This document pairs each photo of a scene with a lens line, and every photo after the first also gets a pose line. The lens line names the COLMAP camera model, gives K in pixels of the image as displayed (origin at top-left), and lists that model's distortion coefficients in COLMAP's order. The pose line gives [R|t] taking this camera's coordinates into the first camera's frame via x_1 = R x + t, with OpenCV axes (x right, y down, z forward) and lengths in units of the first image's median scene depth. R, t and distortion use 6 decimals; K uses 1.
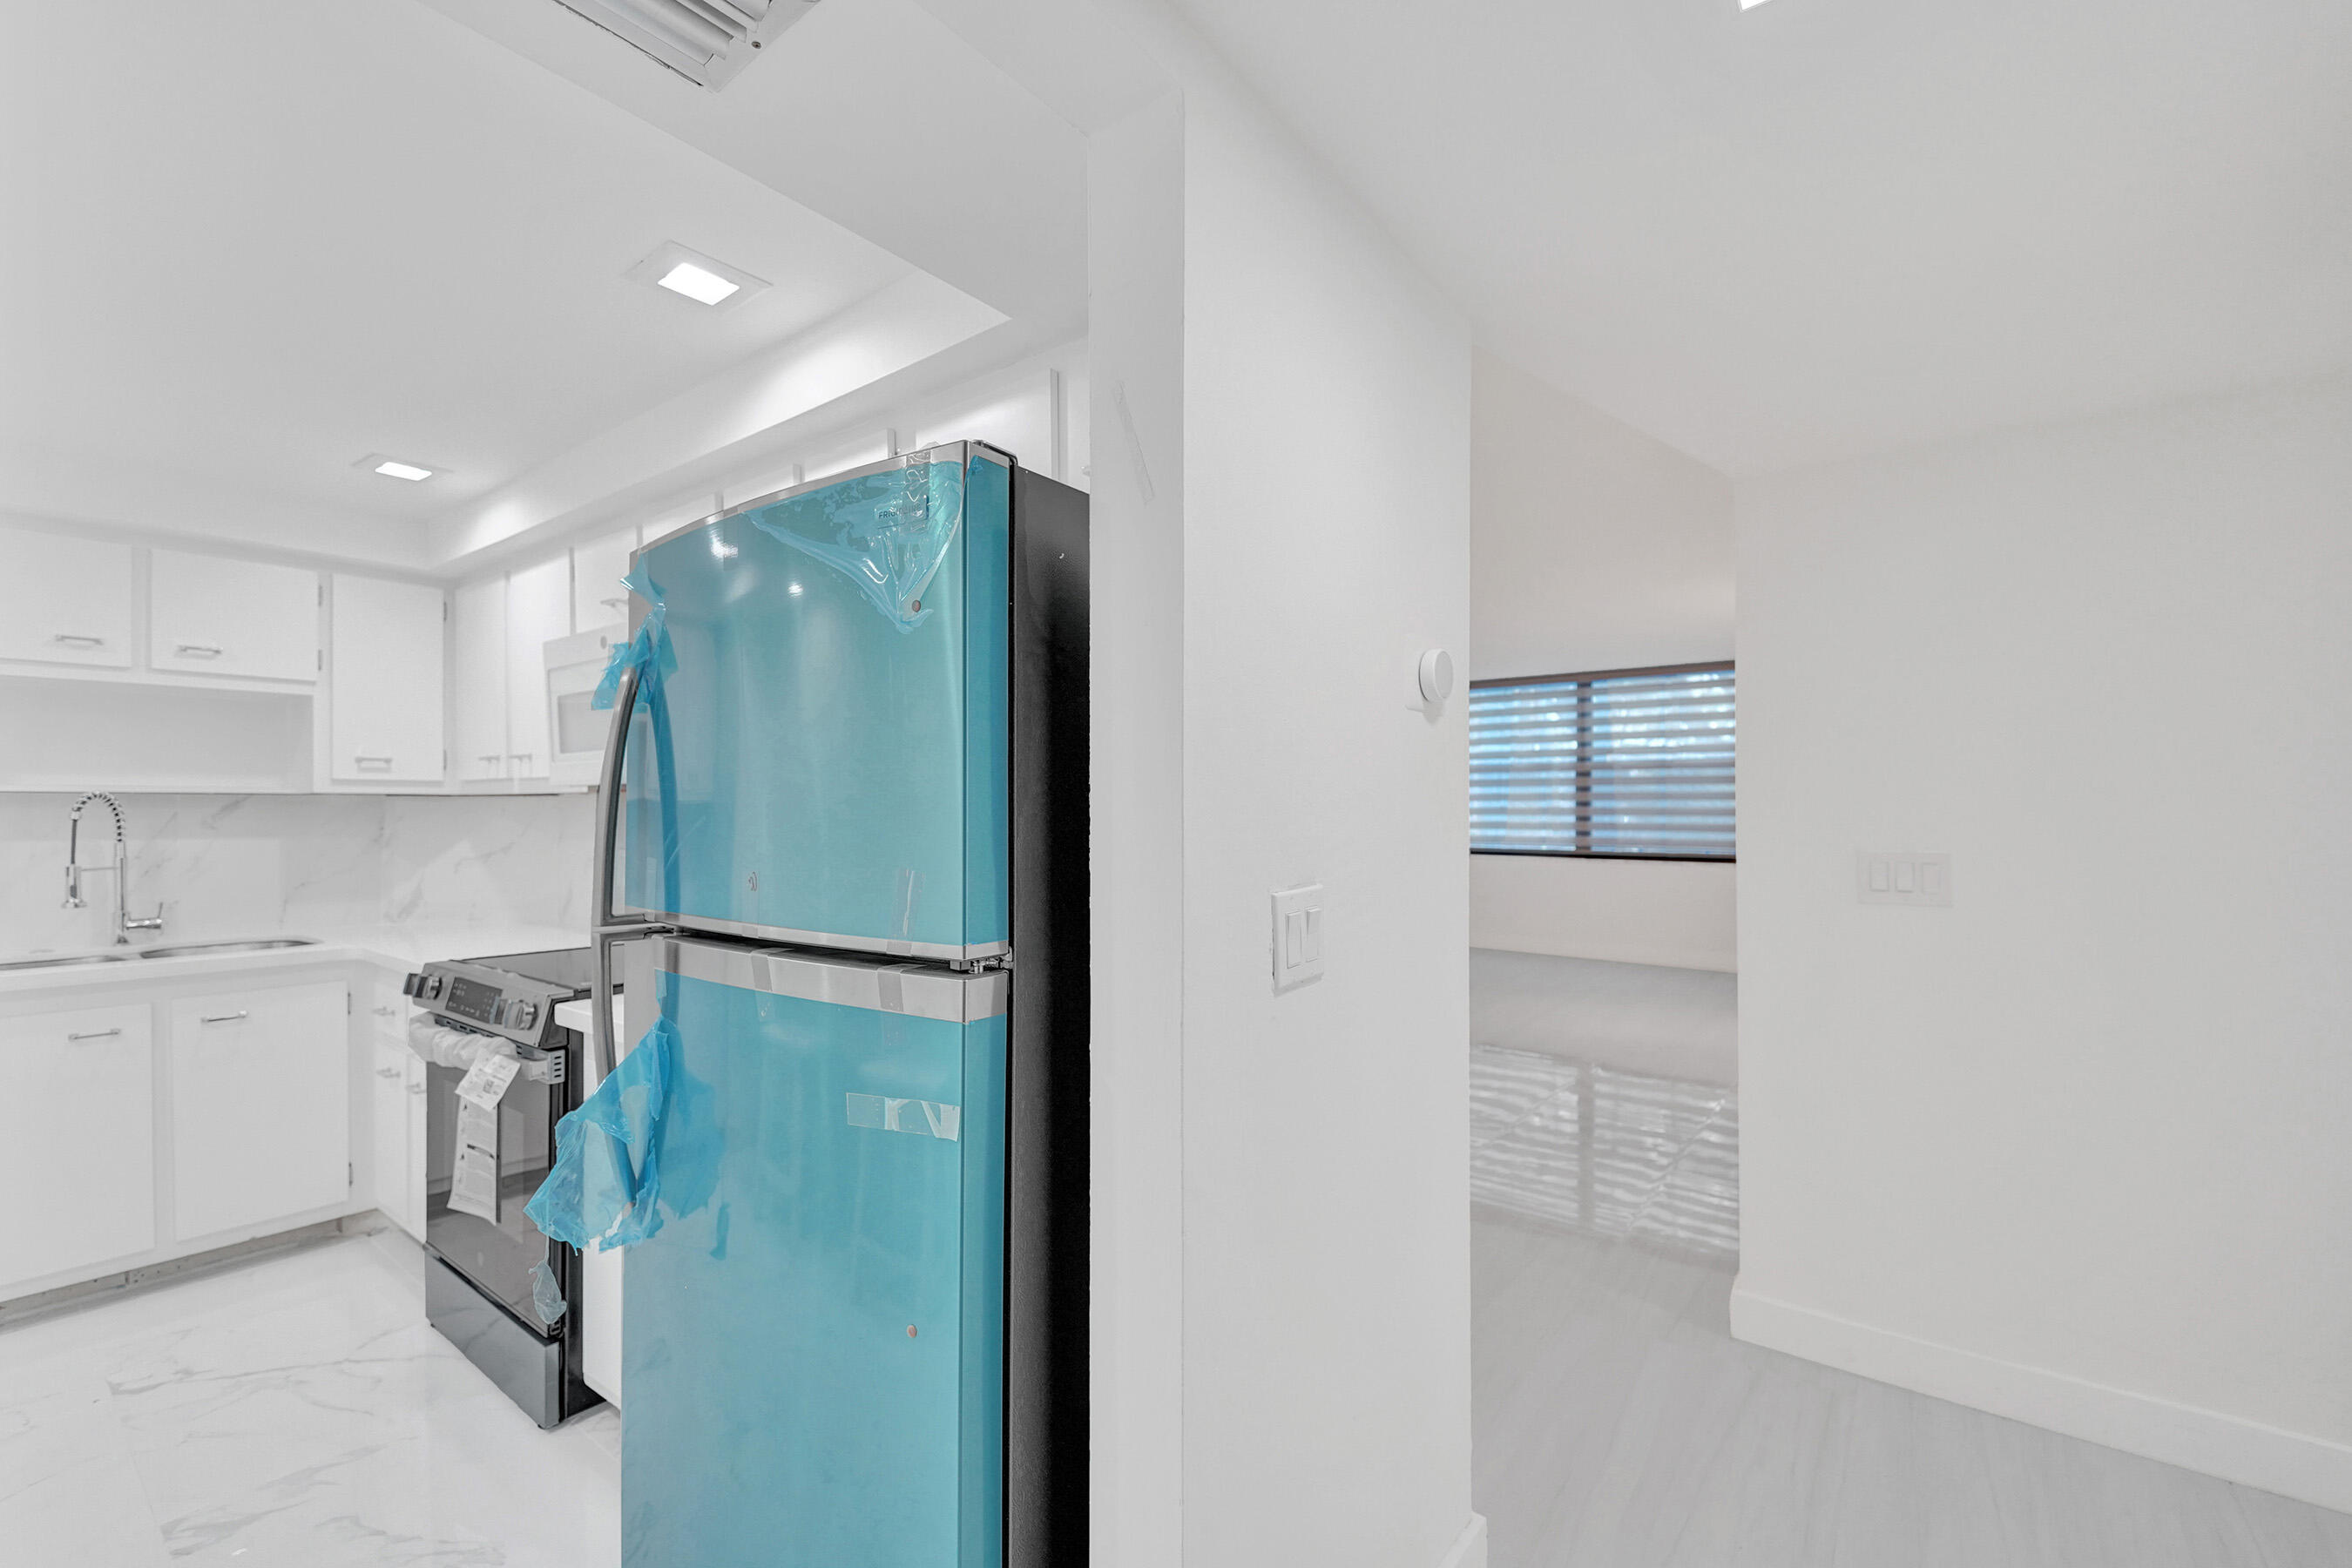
lens RADIAL K [[1016.3, 0, 1181.6], [0, 1016.3, 807.7], [0, 0, 1]] dist [0.011969, -0.005271]
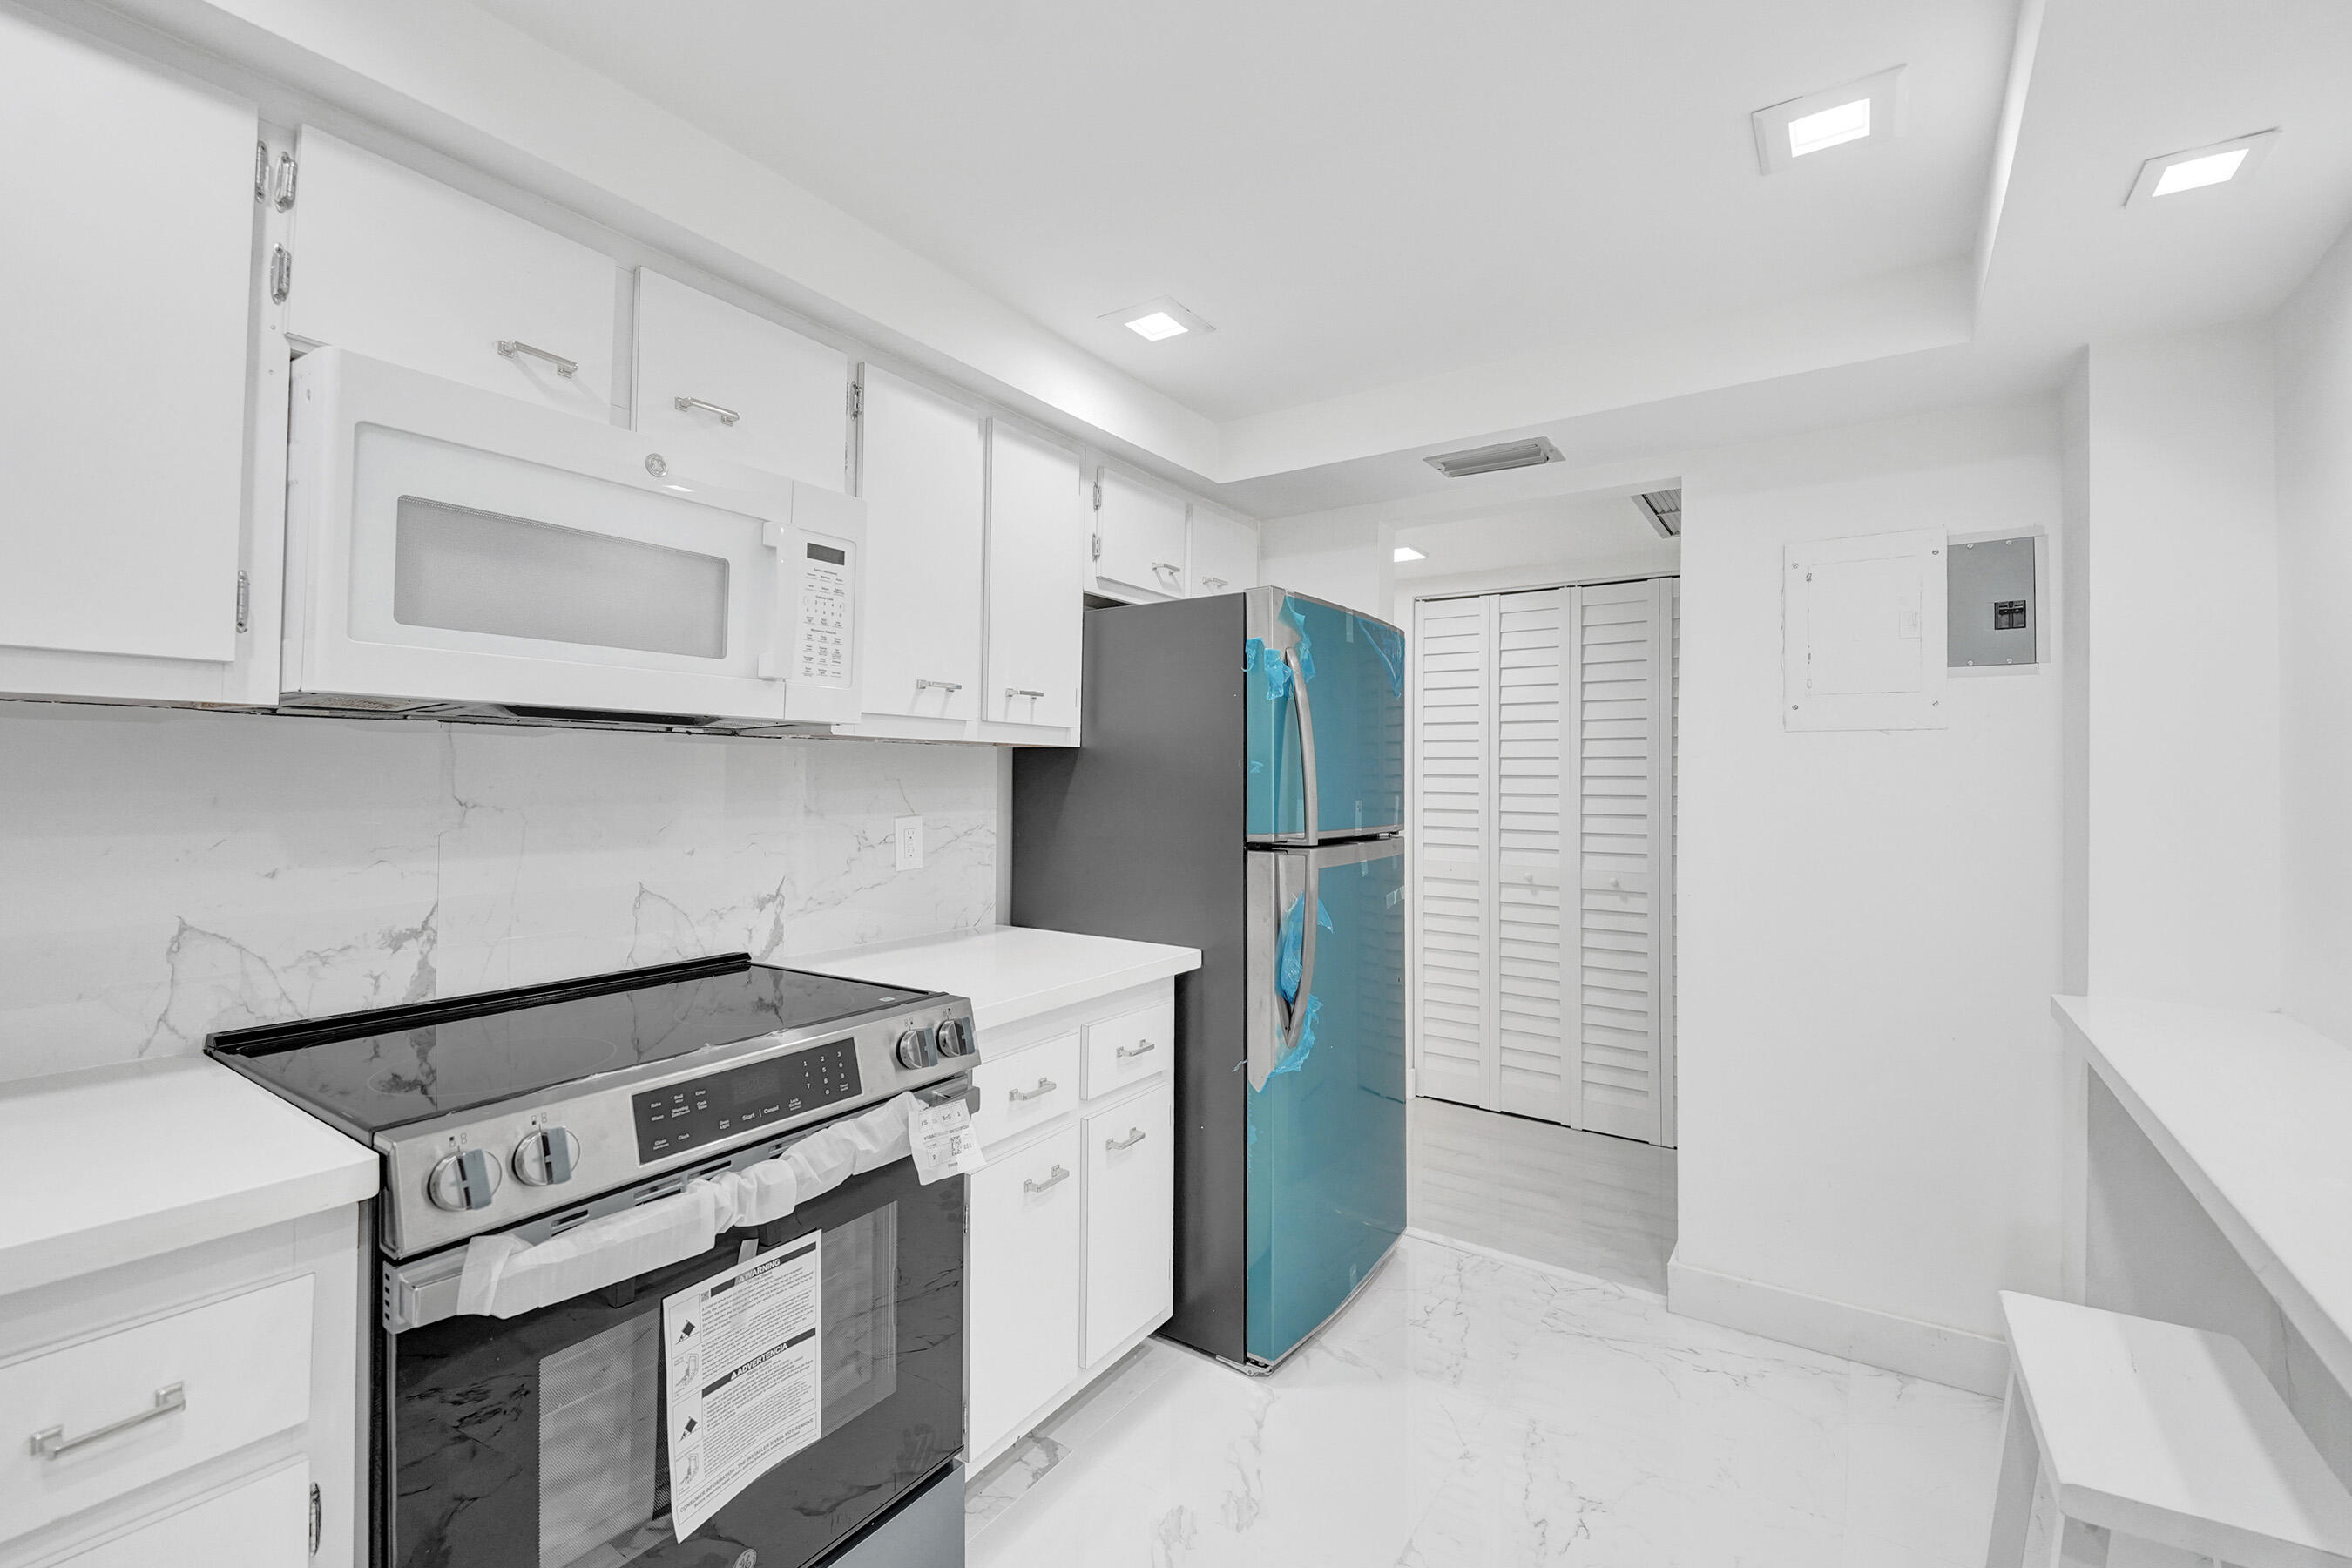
lens RADIAL K [[982.5, 0, 1160.1], [0, 982.5, 761.6], [0, 0, 1]] dist [0.023779, -0.016110]
pose [[-0.056708, 0.020940, 0.998171, -1.019003], [-0.007383, 0.999744, -0.021393, 0.013239], [-0.998364, -0.008582, -0.056539, 0.663944]]
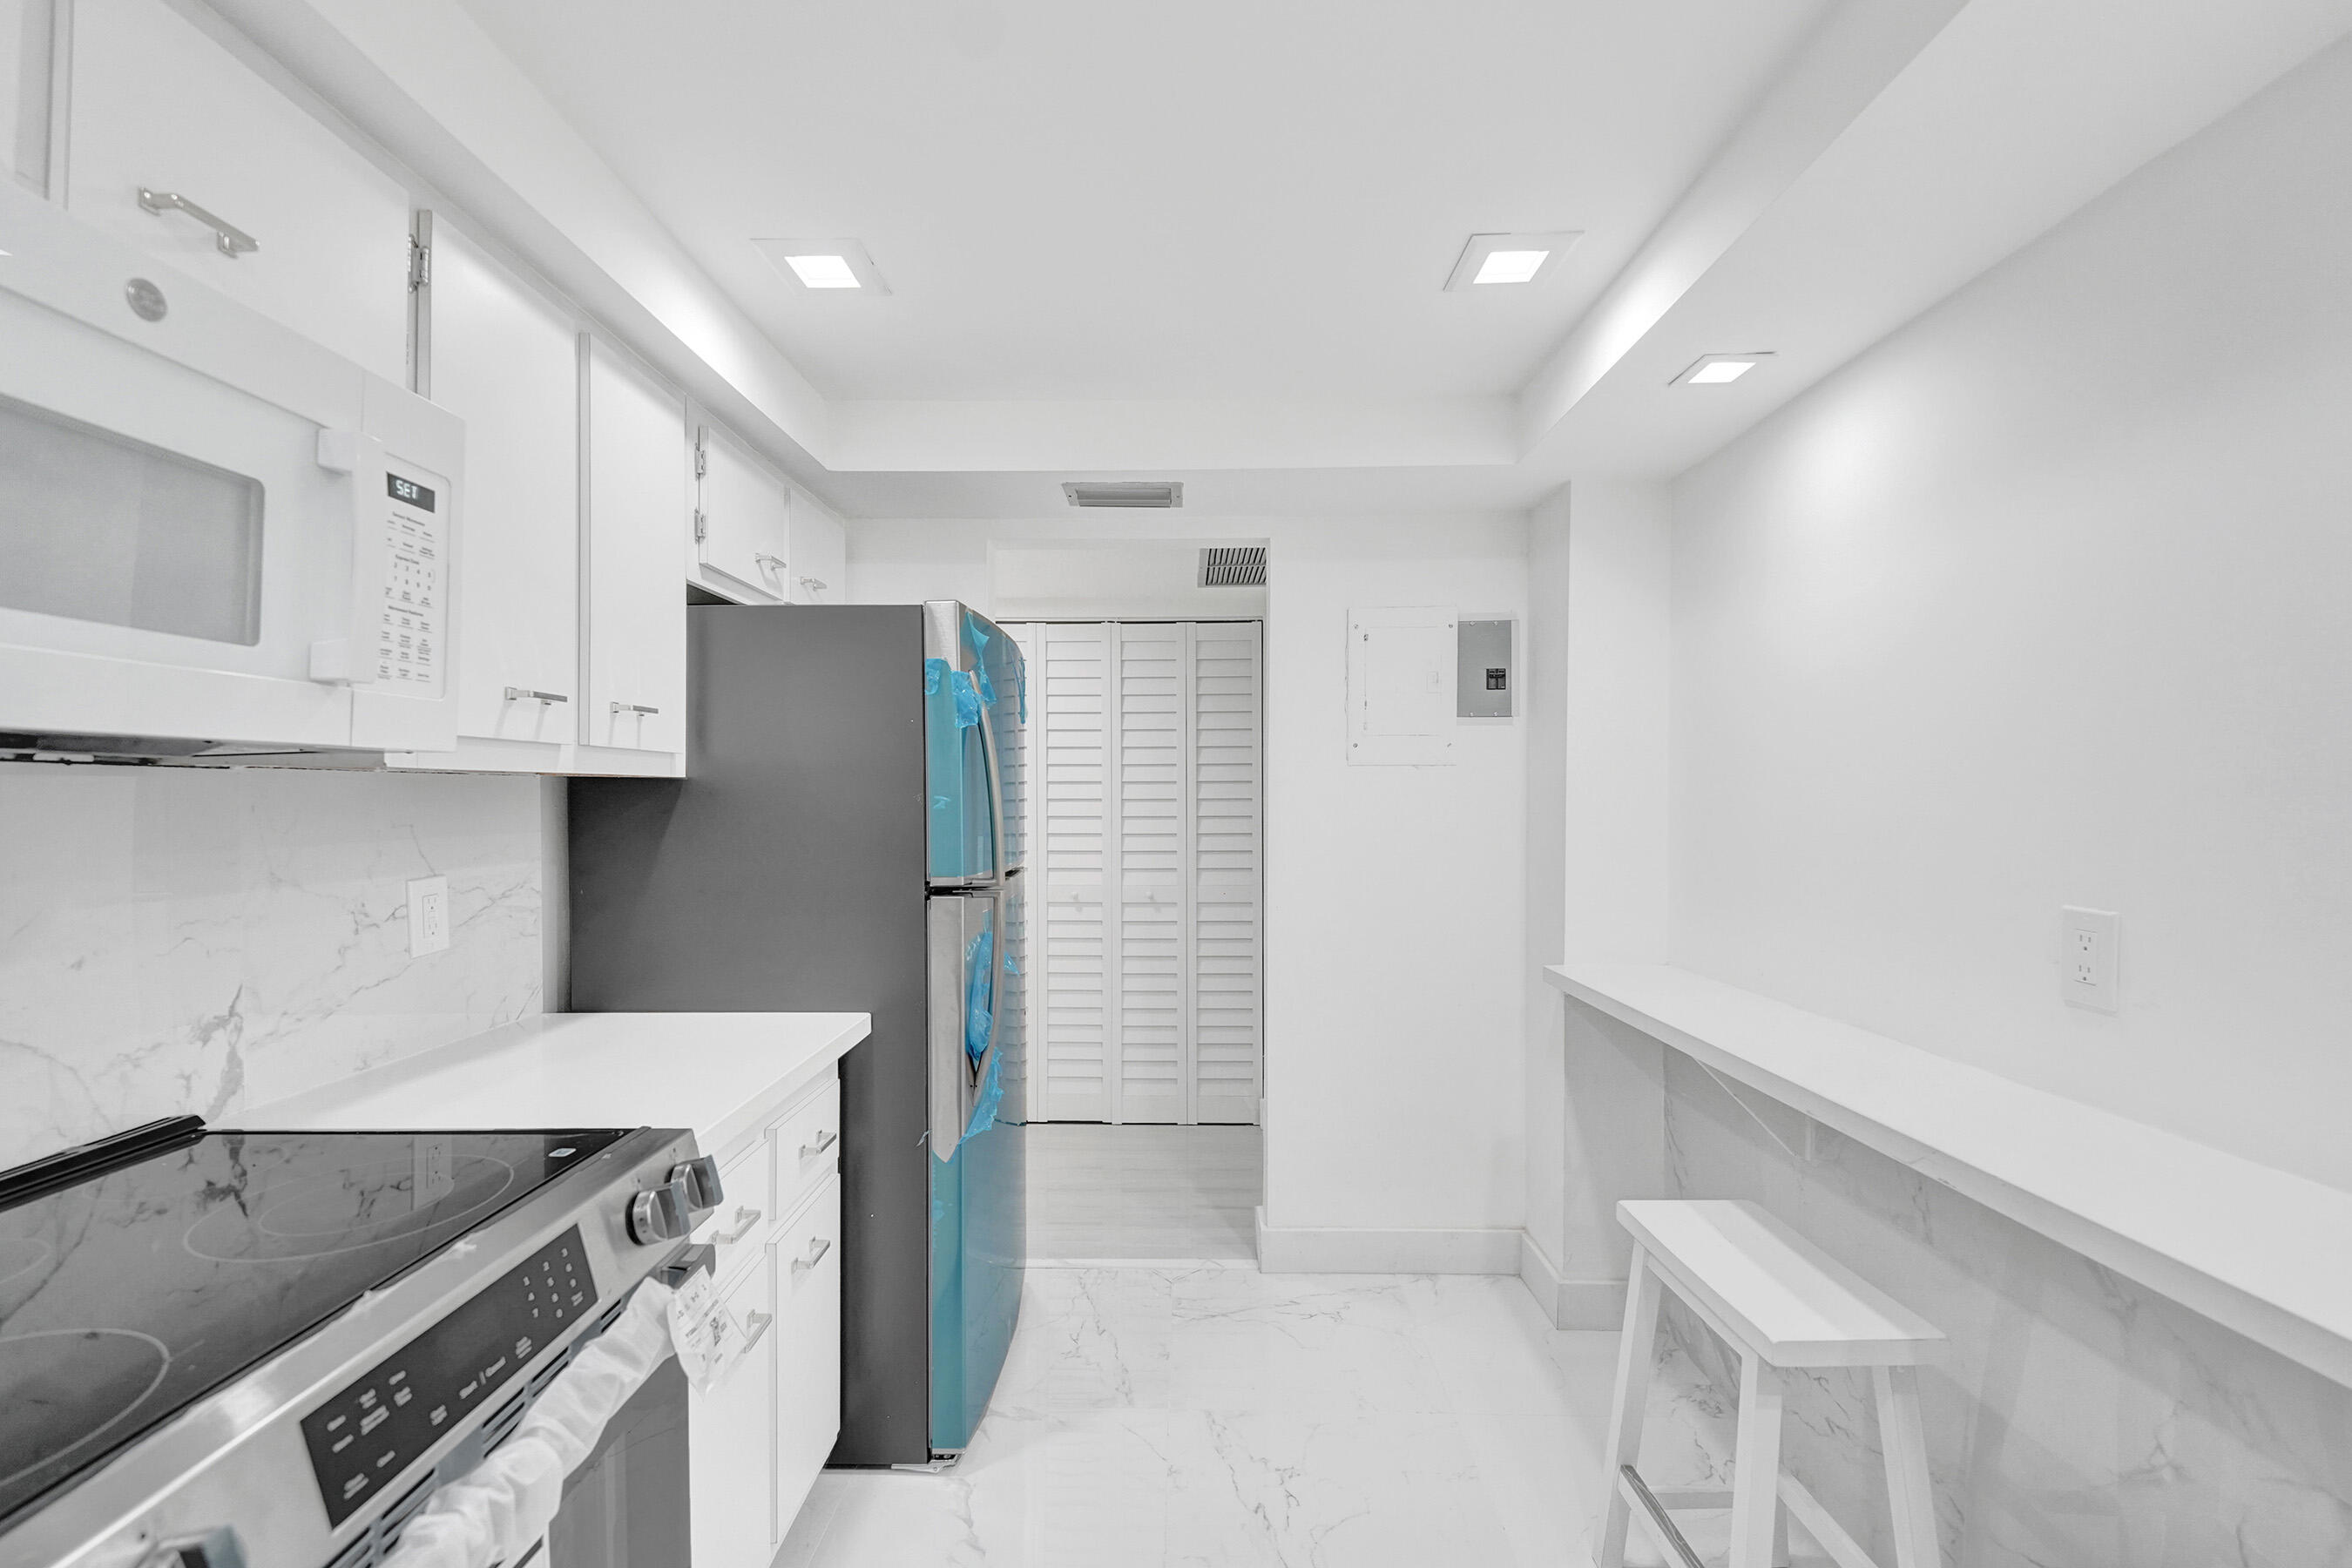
lens RADIAL K [[982.5, 0, 1147.1], [0, 982.5, 801.8], [0, 0, 1]] dist [0.023779, -0.016110]
pose [[-0.588002, -0.001124, 0.808858, -0.903757], [0.004523, 0.999979, 0.004677, -0.001758], [-0.808847, 0.006409, -0.587985, 0.825558]]
